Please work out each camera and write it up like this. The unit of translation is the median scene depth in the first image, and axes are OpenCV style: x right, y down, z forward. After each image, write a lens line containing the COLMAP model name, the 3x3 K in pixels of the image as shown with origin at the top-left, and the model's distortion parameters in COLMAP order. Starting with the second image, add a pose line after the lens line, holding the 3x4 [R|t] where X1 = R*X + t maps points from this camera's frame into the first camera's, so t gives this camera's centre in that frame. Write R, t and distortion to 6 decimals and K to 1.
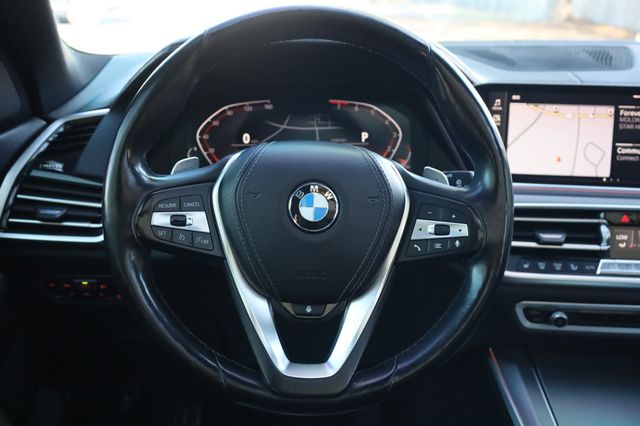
lens RADIAL K [[609.4, 0, 320.0], [0, 609.4, 213.0], [0, 0, 1]] dist [0.007767, 0.000764]
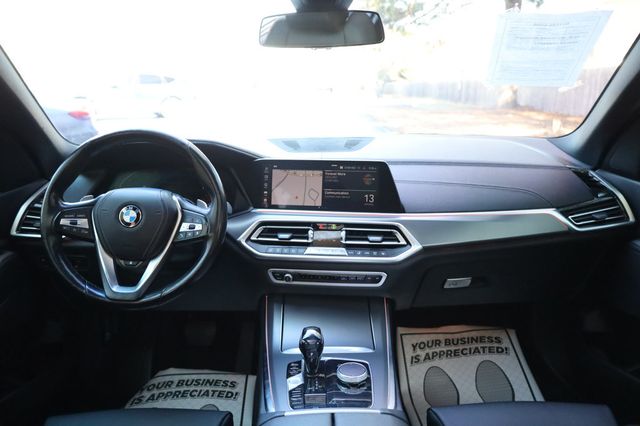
lens RADIAL K [[447.9, 0, 320.0], [0, 447.9, 213.0], [0, 0, 1]] dist [0.002214, 0.000245]
pose [[0.997767, -0.005132, -0.066594, 0.594030], [-0.000250, 0.996750, -0.080552, 0.082812], [0.066791, 0.080389, 0.994523, -0.449451]]
